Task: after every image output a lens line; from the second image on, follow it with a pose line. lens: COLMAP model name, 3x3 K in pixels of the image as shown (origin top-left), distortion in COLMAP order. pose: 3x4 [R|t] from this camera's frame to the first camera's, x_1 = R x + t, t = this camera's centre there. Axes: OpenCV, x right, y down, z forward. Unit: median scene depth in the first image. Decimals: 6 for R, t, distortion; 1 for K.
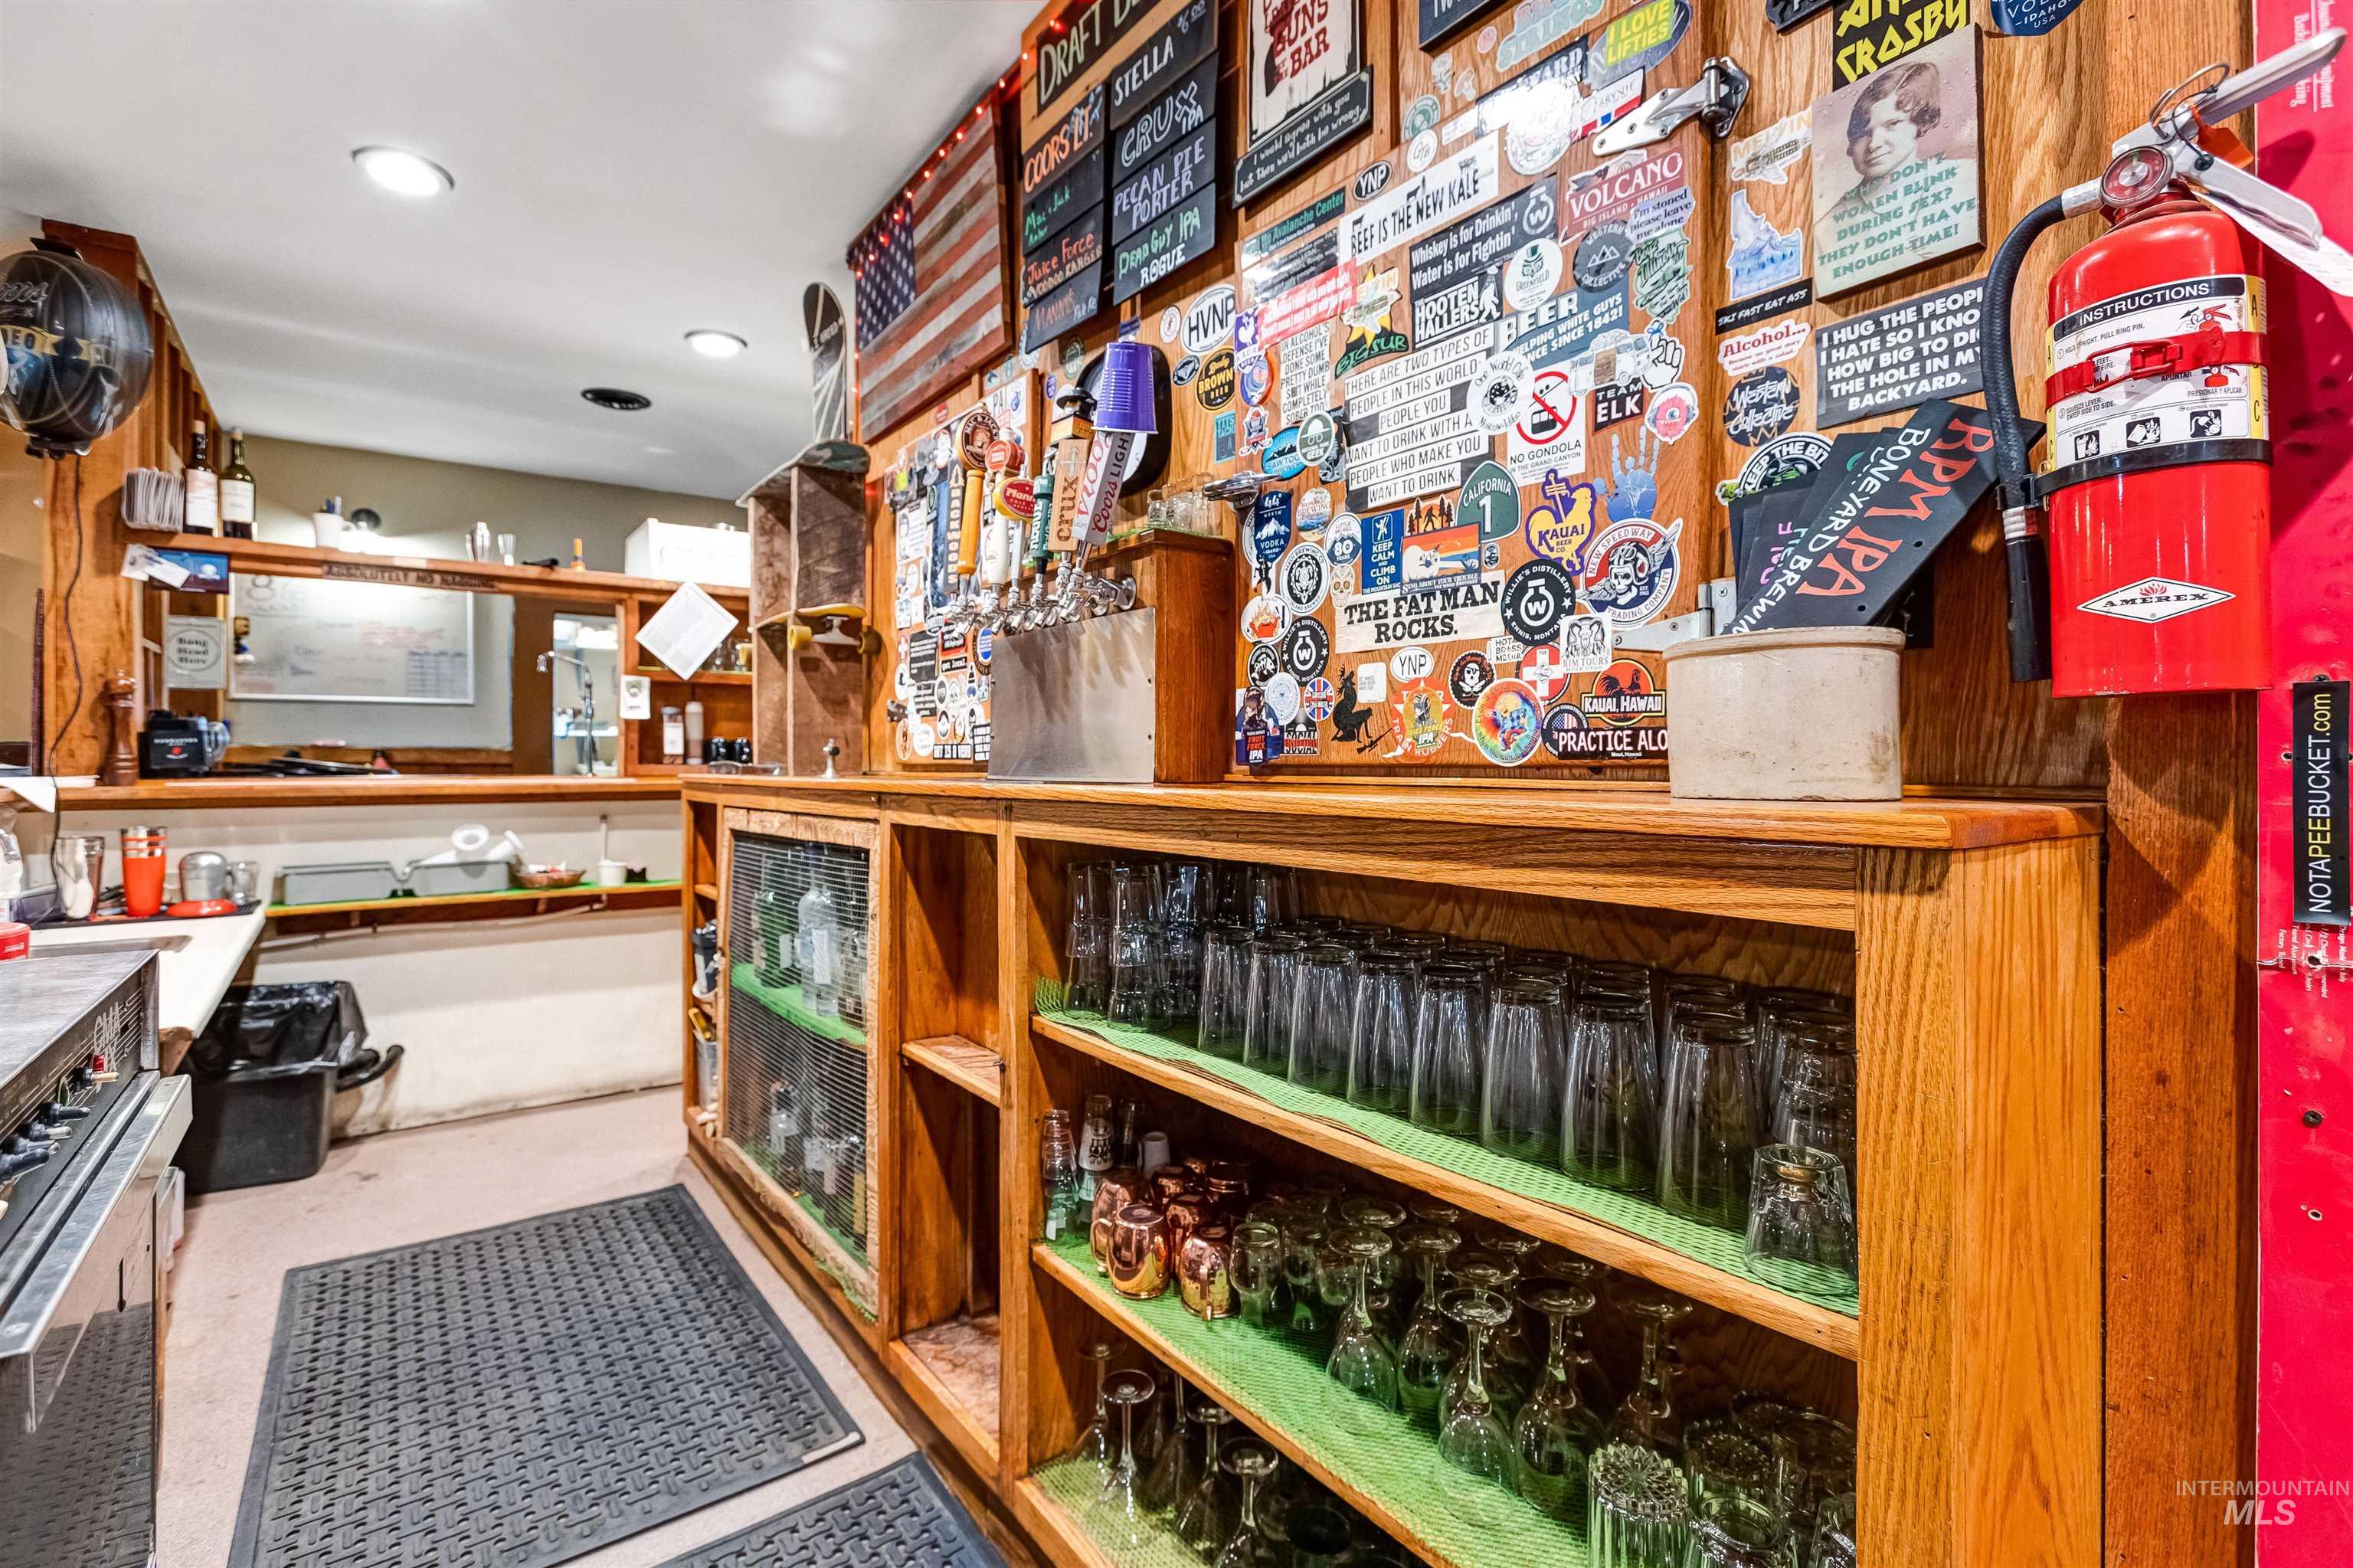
lens RADIAL K [[1084.5, 0, 1162.4], [0, 1084.5, 765.9], [0, 0, 1]] dist [-0.005628, 0.003808]
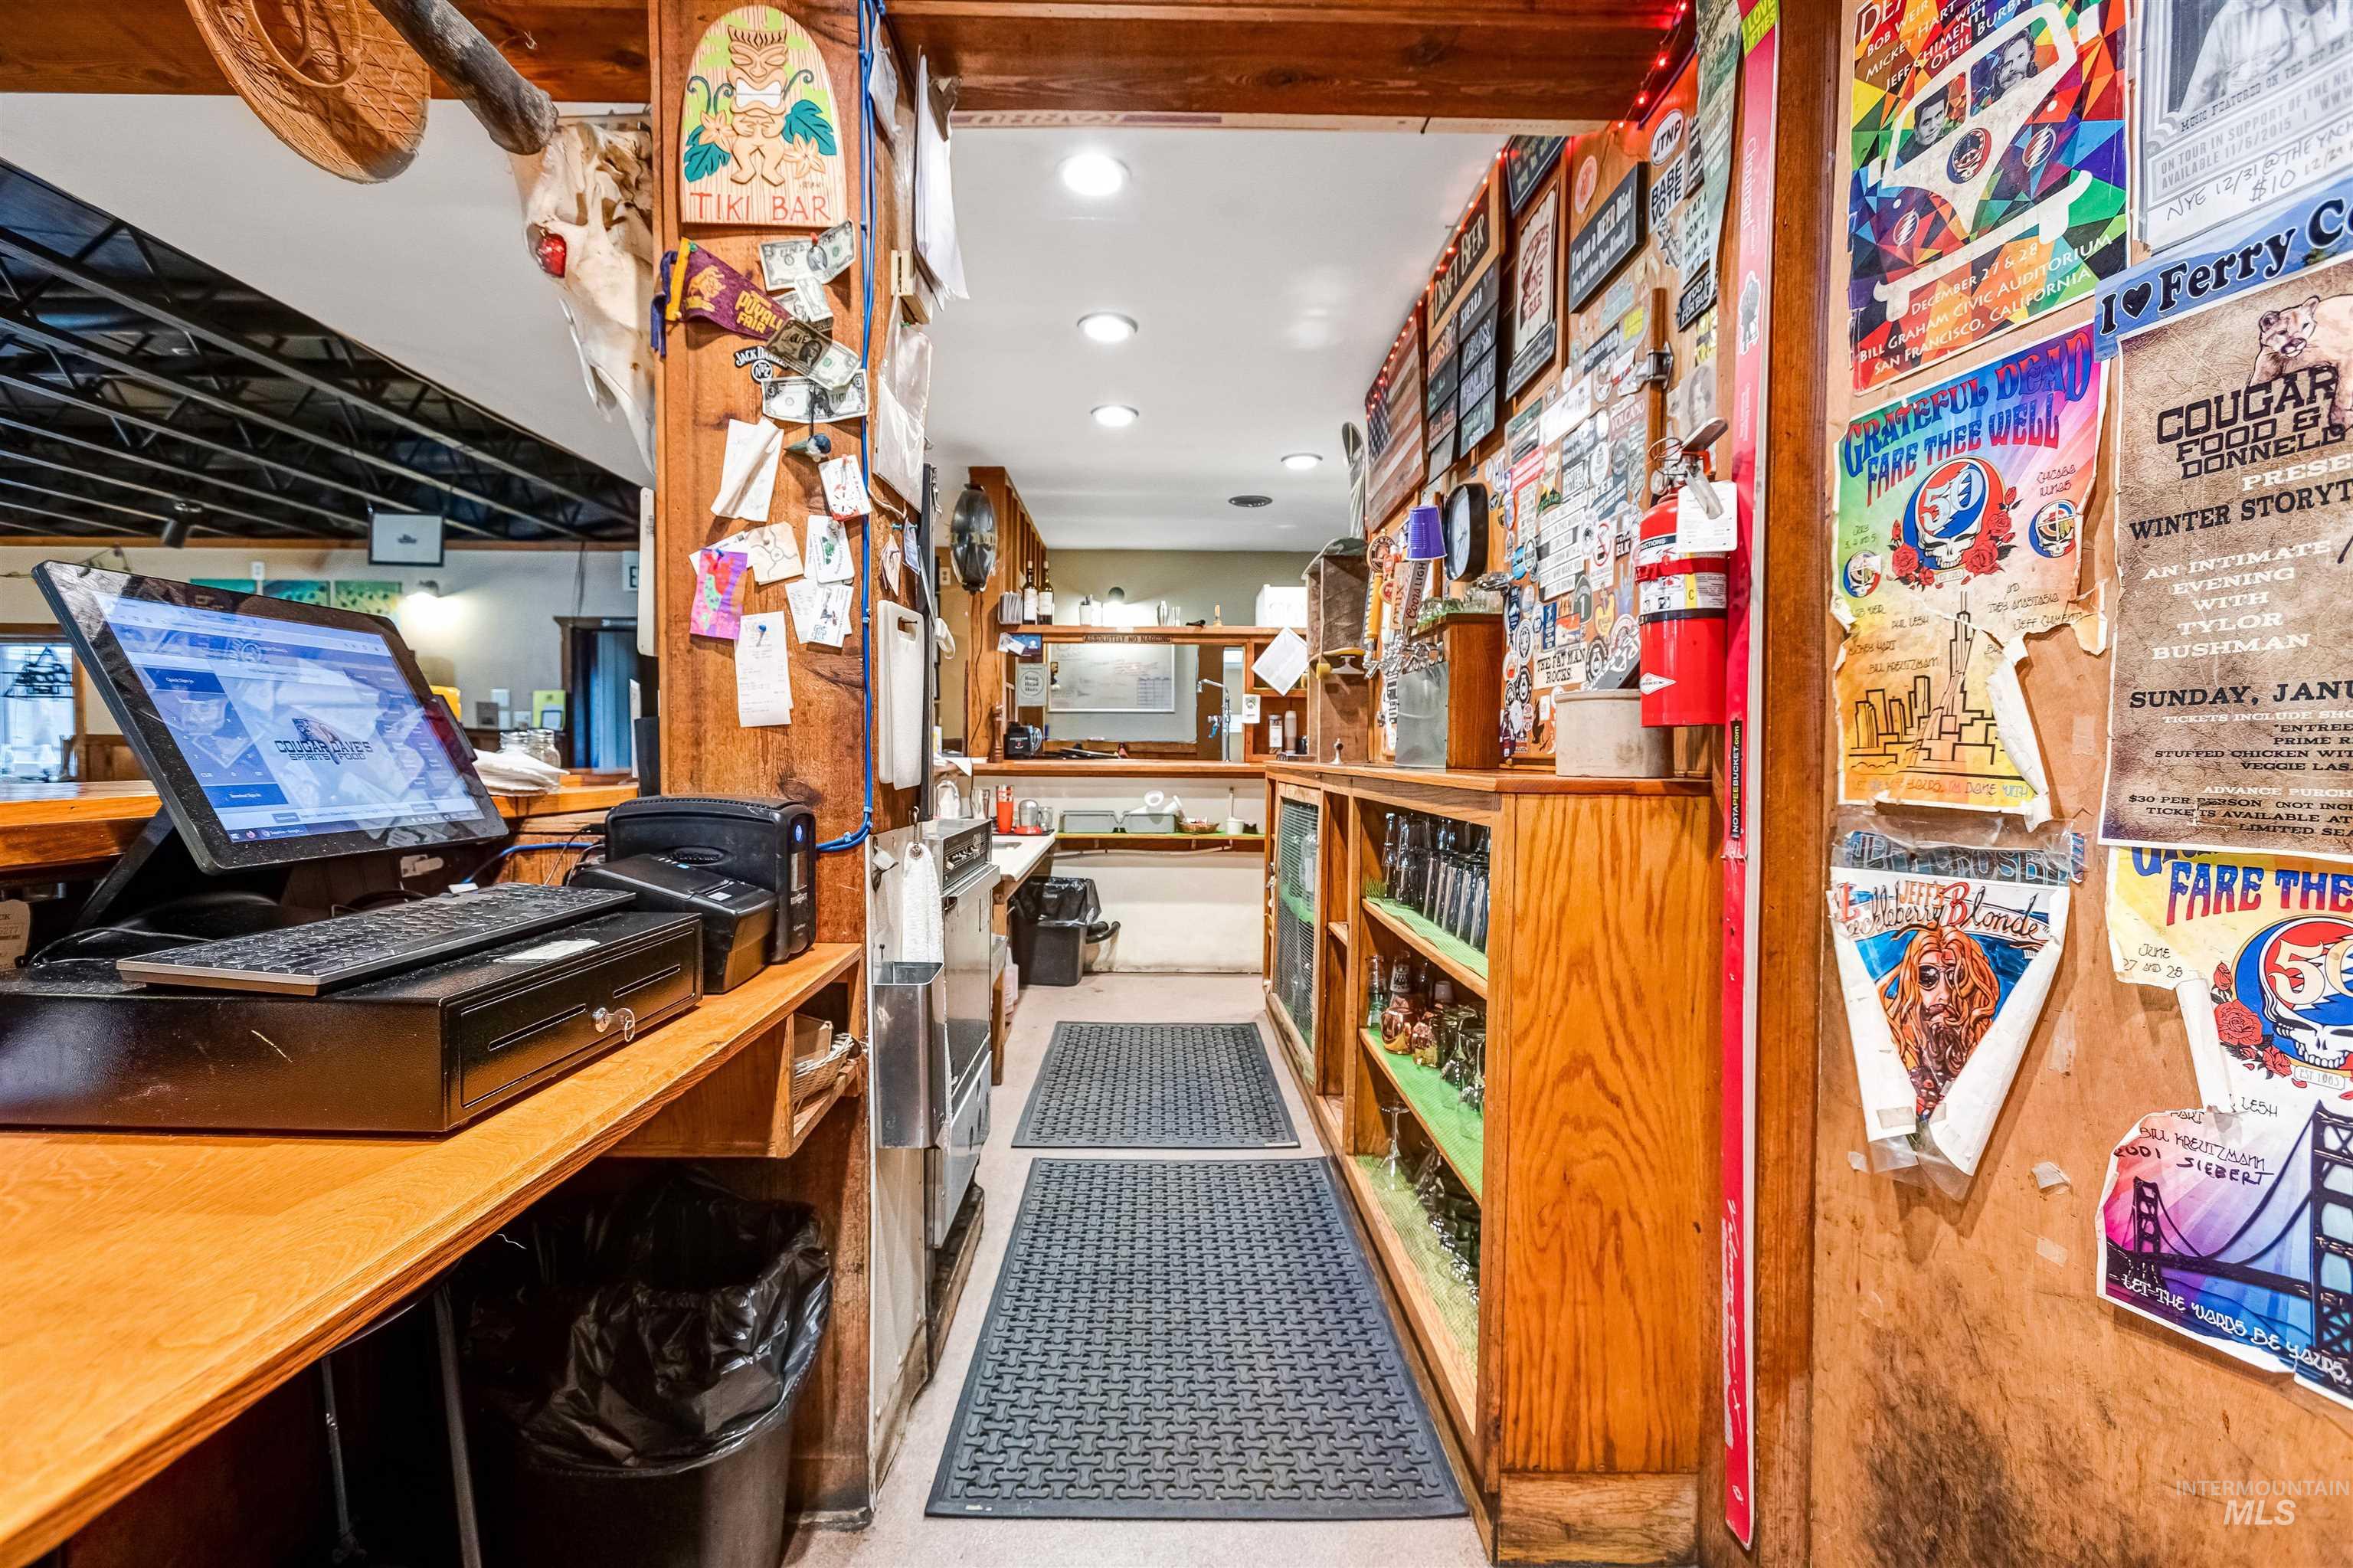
lens RADIAL K [[1084.5, 0, 1178.8], [0, 1084.5, 788.3], [0, 0, 1]] dist [-0.005628, 0.003808]
pose [[0.818105, 0.027369, -0.574417, 0.373303], [-0.011211, 0.999436, 0.031653, -0.000753], [0.574959, -0.019456, 0.817951, -0.352999]]
